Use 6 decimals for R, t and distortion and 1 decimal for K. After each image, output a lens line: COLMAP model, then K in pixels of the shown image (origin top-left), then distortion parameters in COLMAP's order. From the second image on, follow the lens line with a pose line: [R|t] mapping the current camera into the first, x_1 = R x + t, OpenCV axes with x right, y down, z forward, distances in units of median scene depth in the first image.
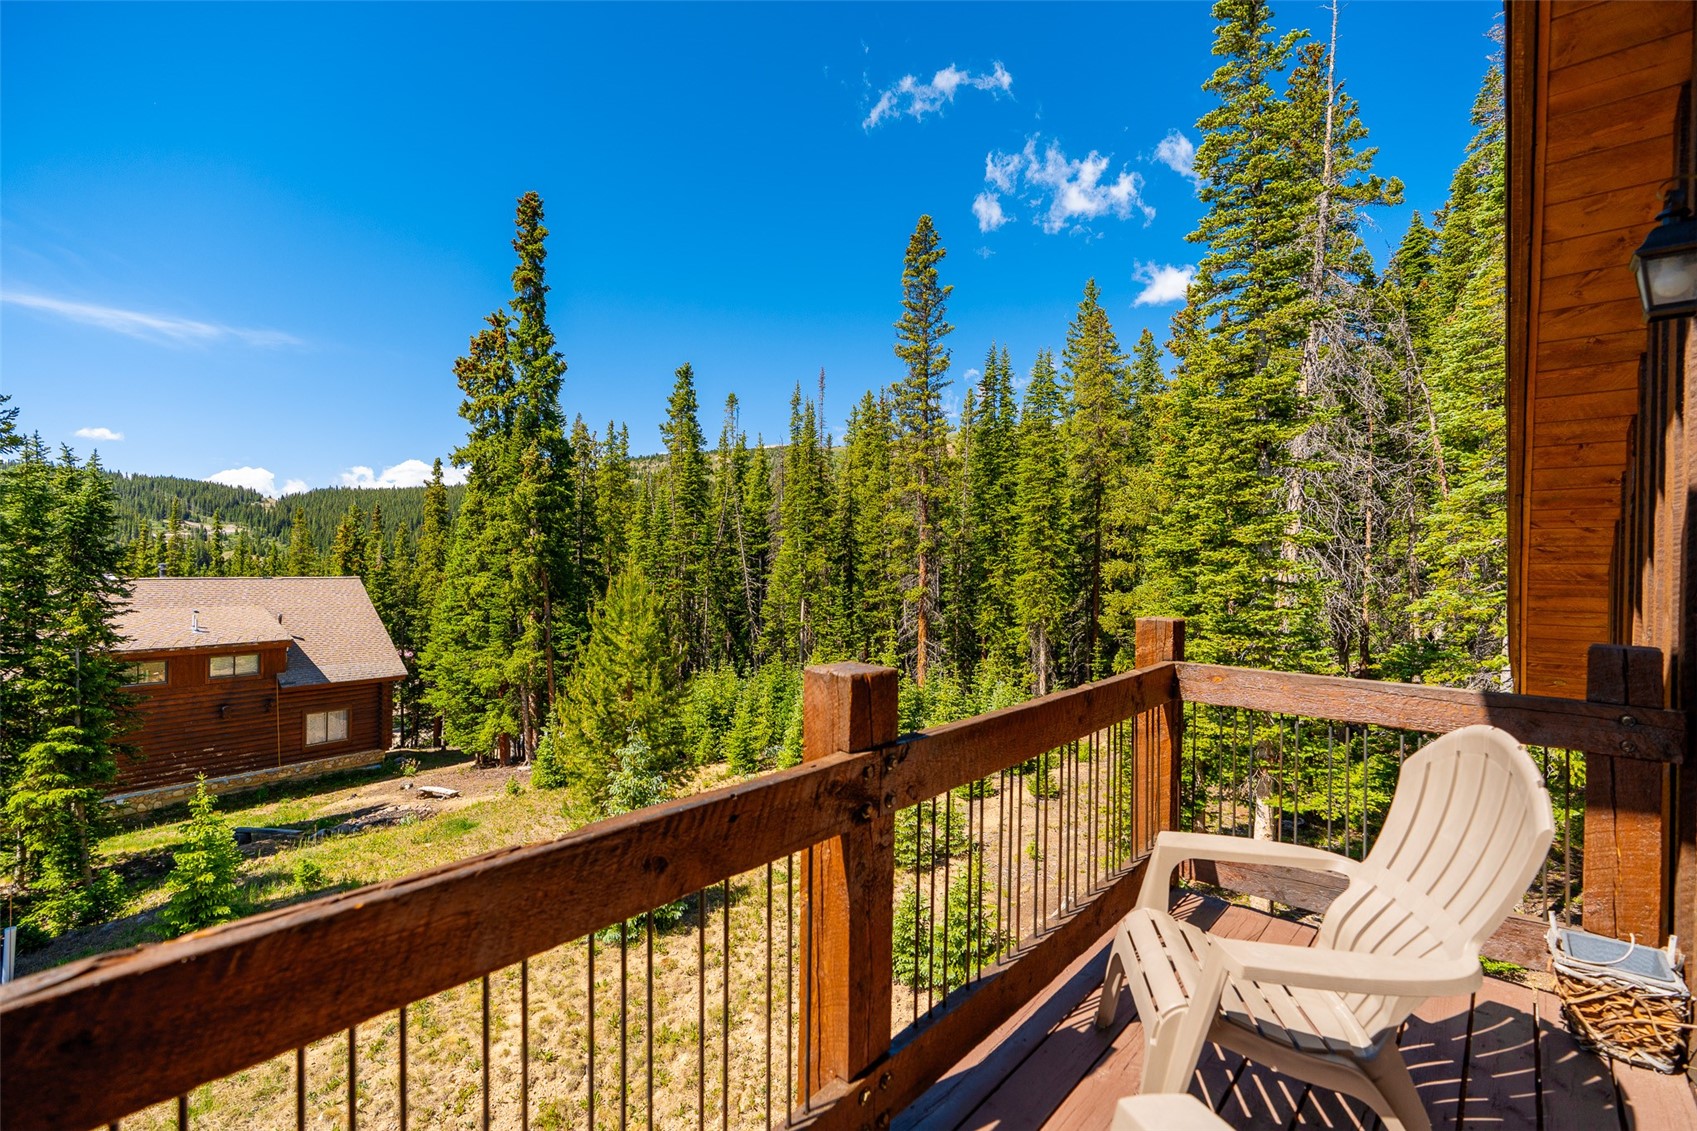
lens RADIAL K [[762.9, 0, 852.3], [0, 762.9, 564.4], [0, 0, 1]] dist [-0.011965, 0.004282]
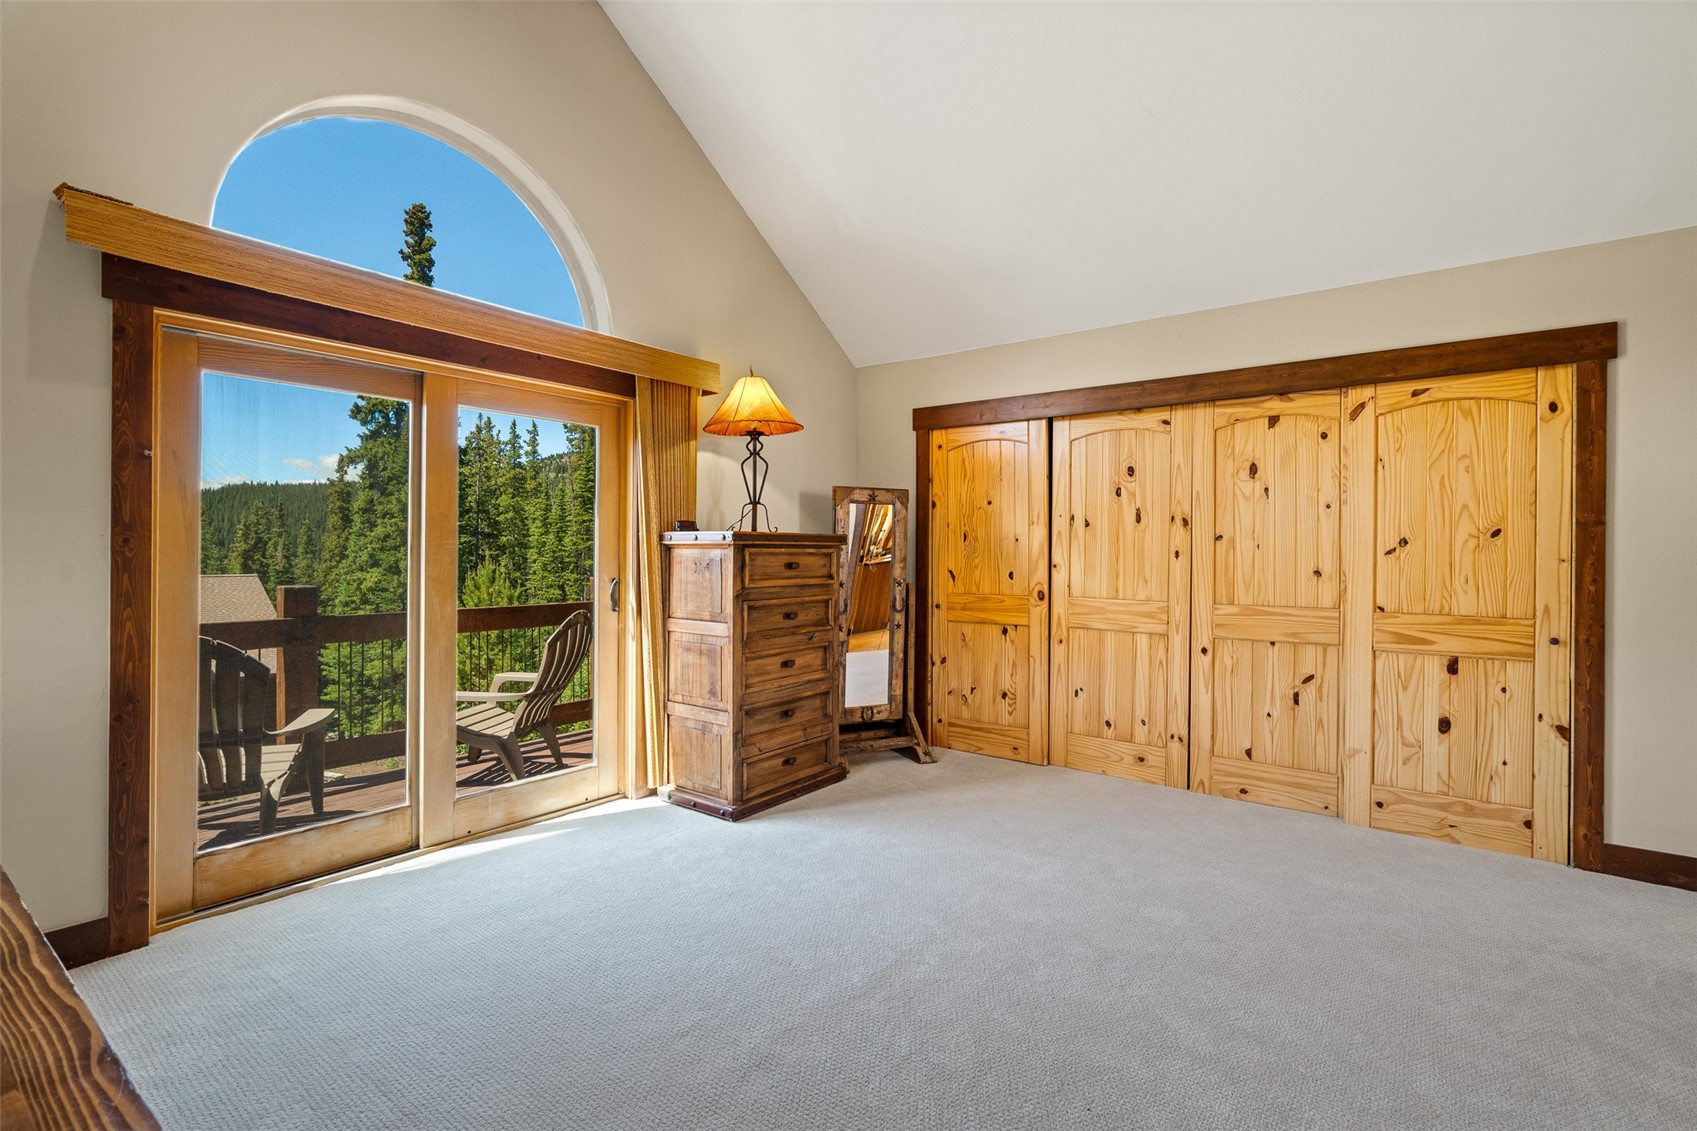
lens RADIAL K [[762.9, 0, 843.8], [0, 762.9, 560.8], [0, 0, 1]] dist [-0.011965, 0.004282]
pose [[0.997475, -0.008052, 0.070558, 0.076917], [0.007924, 0.999966, 0.002104, 0.002839], [-0.070573, -0.001539, 0.997505, -0.076743]]
